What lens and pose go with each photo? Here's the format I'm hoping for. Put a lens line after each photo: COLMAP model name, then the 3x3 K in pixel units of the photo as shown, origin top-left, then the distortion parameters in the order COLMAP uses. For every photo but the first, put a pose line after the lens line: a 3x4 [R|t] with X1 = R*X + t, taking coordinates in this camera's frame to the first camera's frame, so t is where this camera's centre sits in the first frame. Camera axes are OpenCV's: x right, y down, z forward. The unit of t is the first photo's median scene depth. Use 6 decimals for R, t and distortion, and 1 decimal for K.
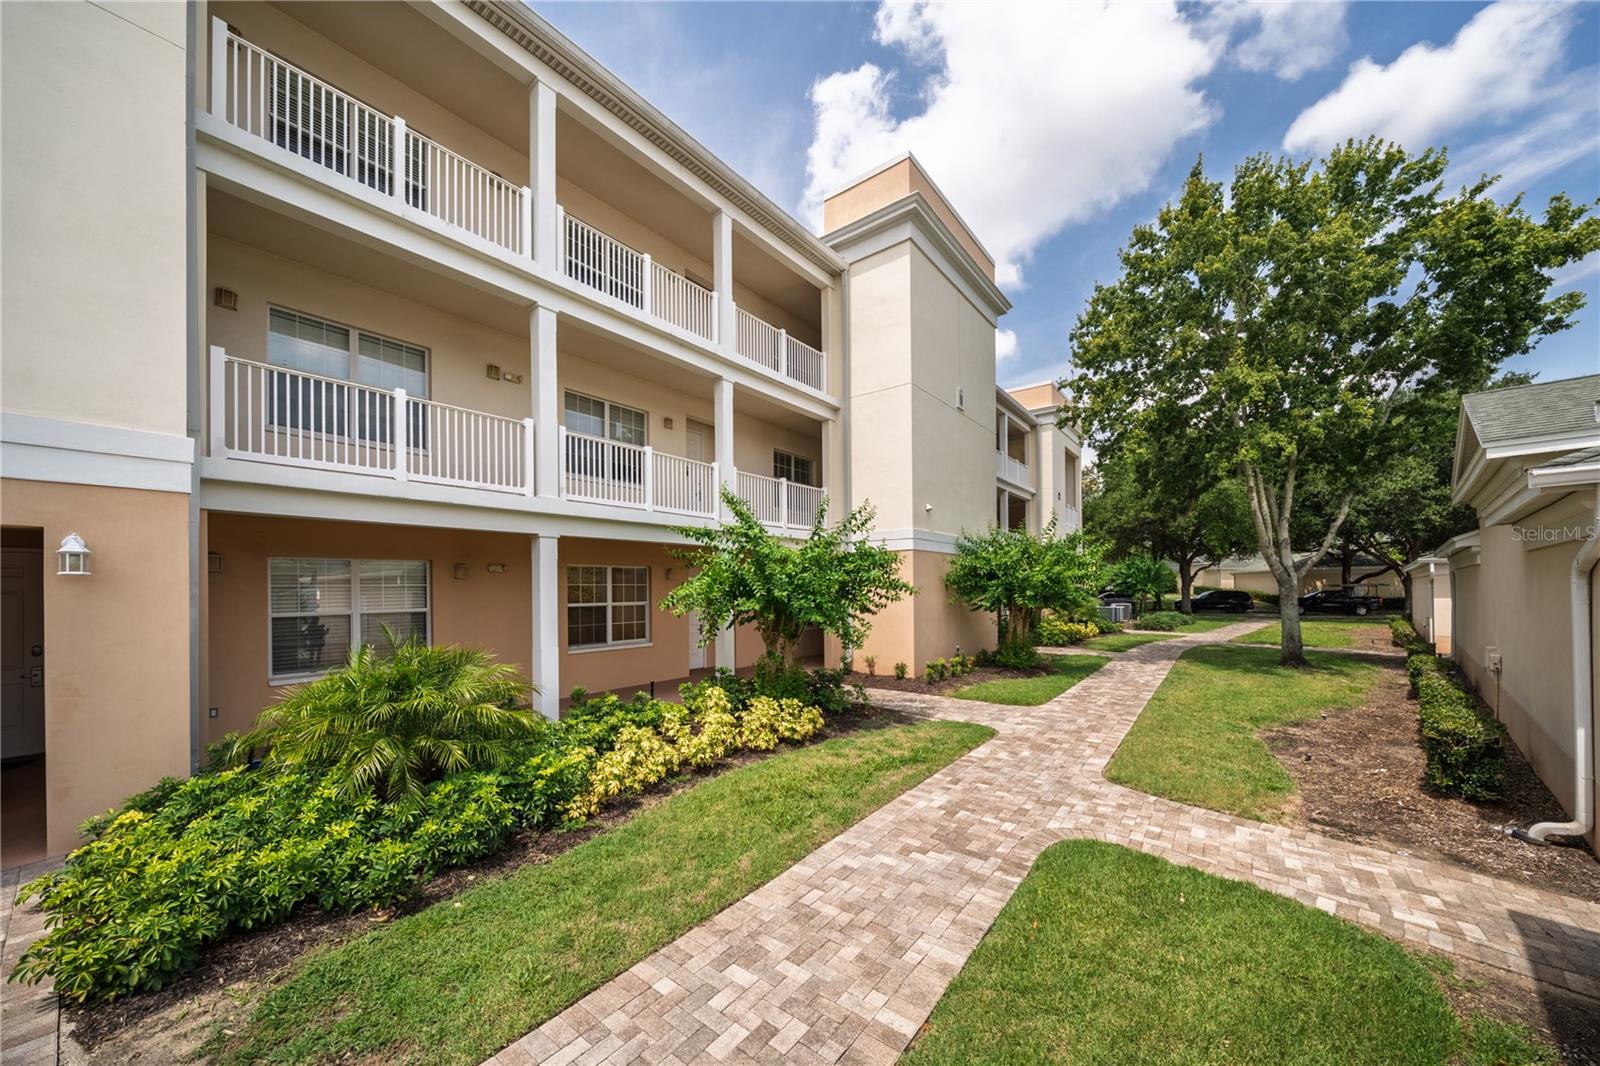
lens RADIAL K [[553.2, 0, 811.1], [0, 553.2, 587.6], [0, 0, 1]] dist [-0.006599, 0.000191]
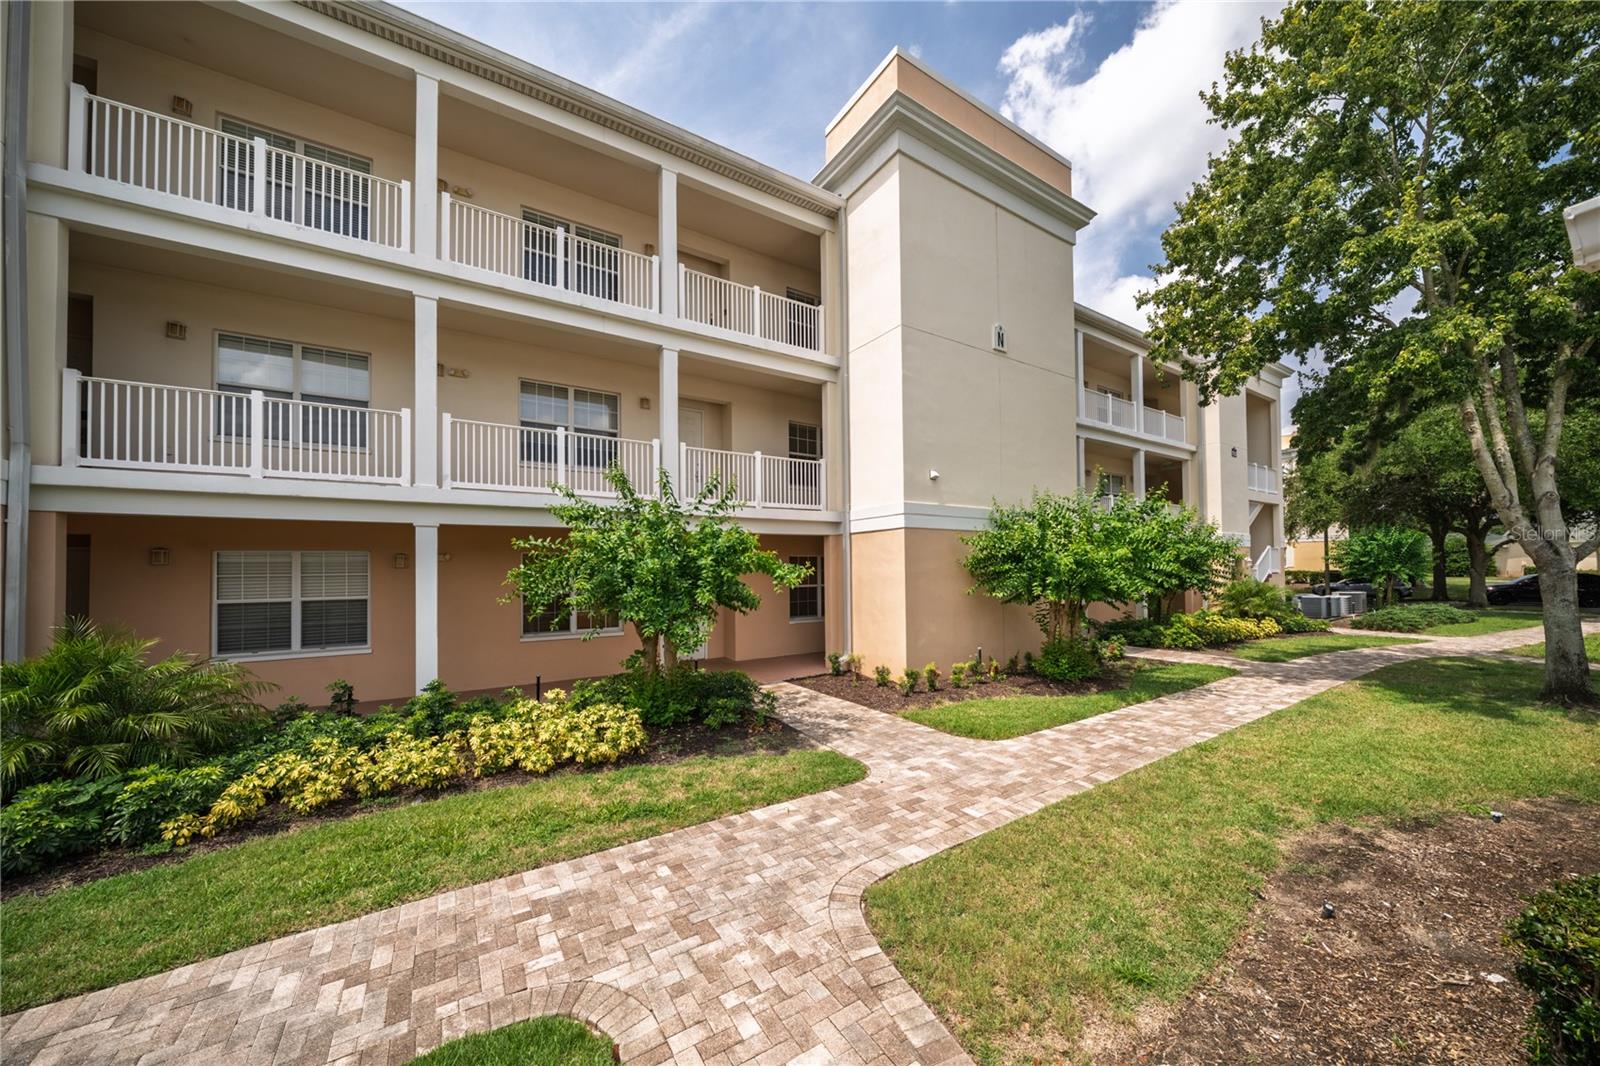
lens RADIAL K [[553.2, 0, 811.5], [0, 553.2, 564.1], [0, 0, 1]] dist [-0.006599, 0.000191]
pose [[0.946244, -0.006597, -0.323387, 0.414301], [0.003421, 0.999940, -0.010389, -0.008871], [0.323436, 0.008724, 0.946210, 0.238675]]
